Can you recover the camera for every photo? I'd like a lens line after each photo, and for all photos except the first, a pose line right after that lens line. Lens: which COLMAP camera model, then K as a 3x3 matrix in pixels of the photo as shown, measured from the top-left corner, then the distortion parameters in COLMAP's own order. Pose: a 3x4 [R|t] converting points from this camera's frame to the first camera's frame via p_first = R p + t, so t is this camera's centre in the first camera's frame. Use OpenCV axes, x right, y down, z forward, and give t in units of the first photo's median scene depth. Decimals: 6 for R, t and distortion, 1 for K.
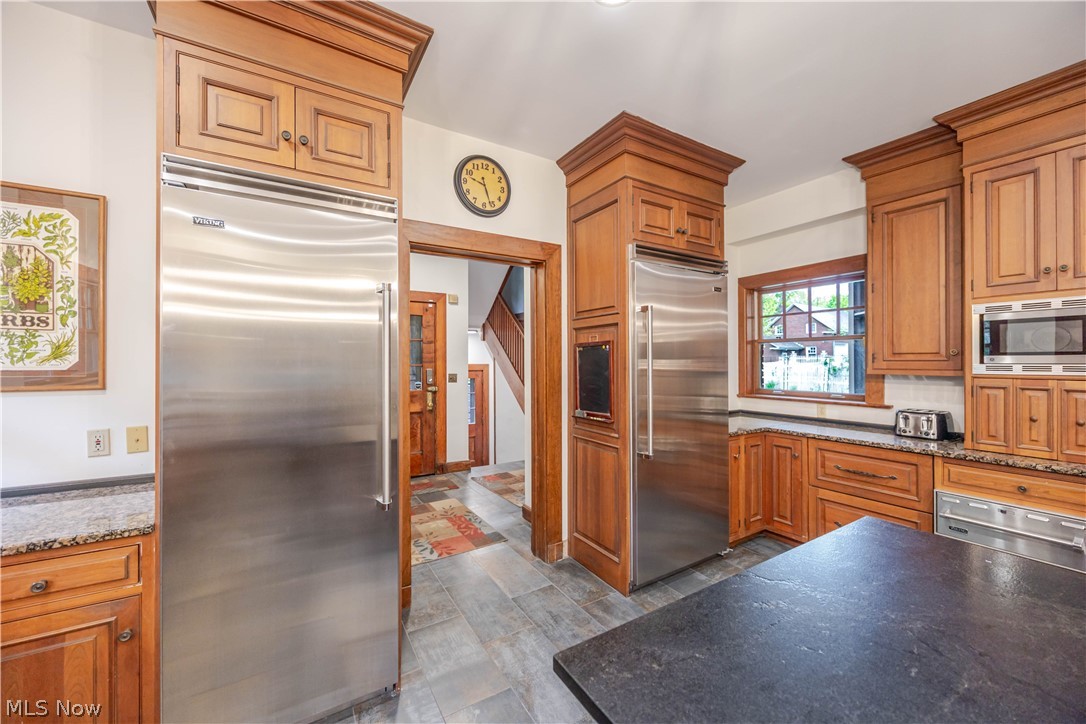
lens RADIAL K [[413.2, 0, 543.0], [0, 413.2, 362.0], [0, 0, 1]] dist [-0.003431, -0.000584]
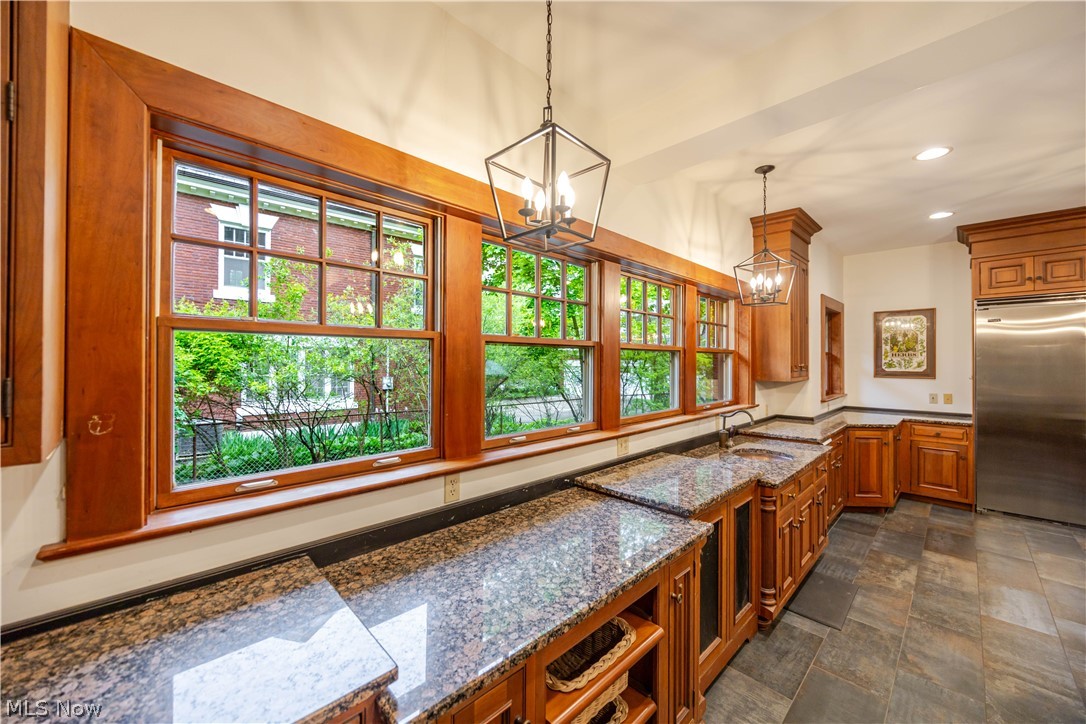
lens RADIAL K [[413.2, 0, 543.0], [0, 413.2, 362.0], [0, 0, 1]] dist [-0.003431, -0.000584]
pose [[0.226939, 0.000020, -0.973909, 0.802035], [0.001215, 0.999999, 0.000303, -0.039252], [0.973908, -0.001252, 0.226939, -1.728569]]
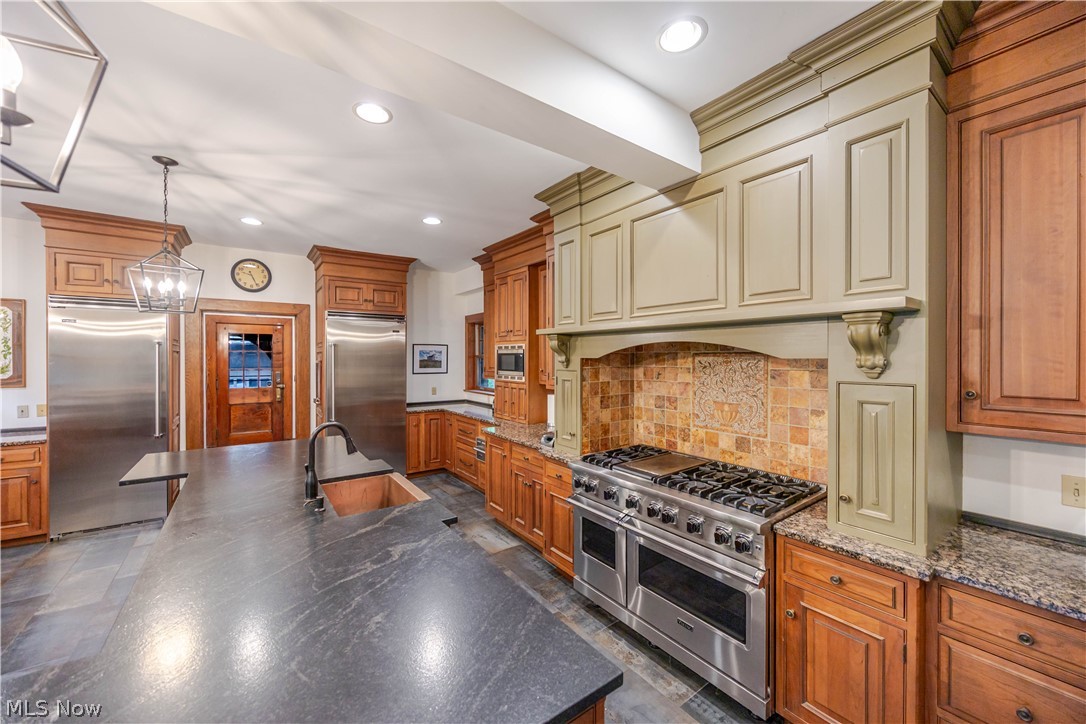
lens RADIAL K [[413.2, 0, 543.0], [0, 413.2, 362.0], [0, 0, 1]] dist [-0.003431, -0.000584]
pose [[0.996998, 0.004687, 0.077285, 1.229698], [-0.005446, 0.999939, 0.009606, -0.083987], [-0.077235, -0.009998, 0.996963, -1.130013]]
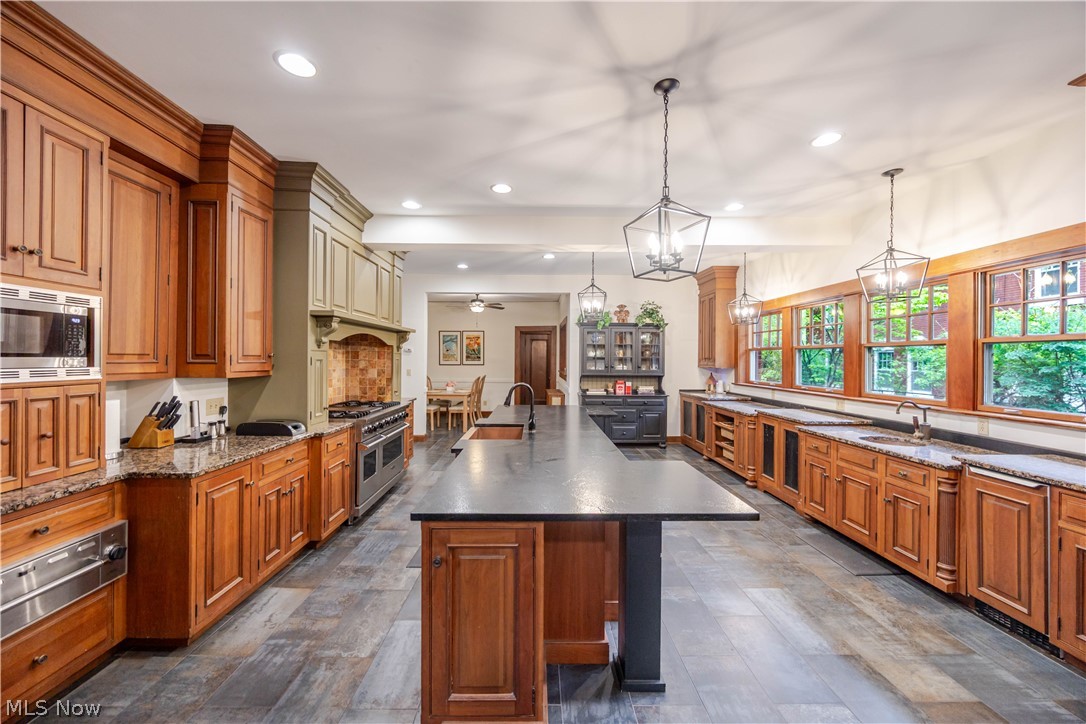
lens RADIAL K [[413.2, 0, 543.0], [0, 413.2, 362.0], [0, 0, 1]] dist [-0.003431, -0.000584]
pose [[-0.861014, -0.010494, 0.508473, -0.032855], [-0.003785, 0.999892, 0.014227, -0.022466], [-0.508567, 0.010325, -0.860960, 1.150619]]
